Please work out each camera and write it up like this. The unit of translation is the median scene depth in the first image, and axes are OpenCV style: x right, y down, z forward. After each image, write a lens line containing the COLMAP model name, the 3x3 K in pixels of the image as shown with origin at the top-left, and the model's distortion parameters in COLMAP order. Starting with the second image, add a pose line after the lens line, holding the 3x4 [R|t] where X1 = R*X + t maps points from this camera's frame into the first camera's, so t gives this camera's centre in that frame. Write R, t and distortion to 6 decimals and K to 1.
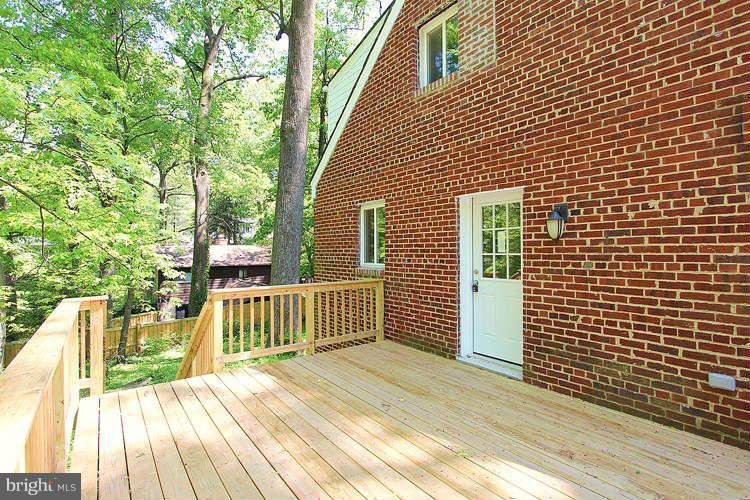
lens RADIAL K [[355.9, 0, 375.0], [0, 355.9, 250.0], [0, 0, 1]] dist [-0.000150, 0.000038]
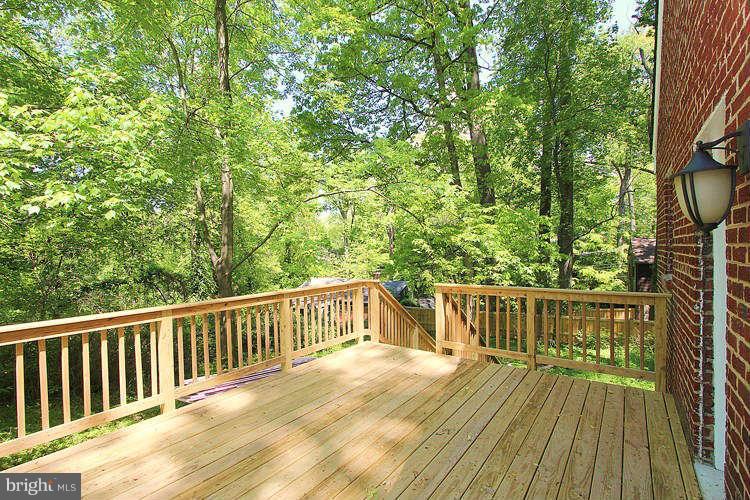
lens RADIAL K [[355.9, 0, 375.0], [0, 355.9, 250.0], [0, 0, 1]] dist [-0.000150, 0.000038]
pose [[0.291140, -0.000748, -0.956680, 0.782397], [0.010846, 0.999938, 0.002519, -0.003115], [0.956619, -0.011109, 0.291130, 0.574695]]
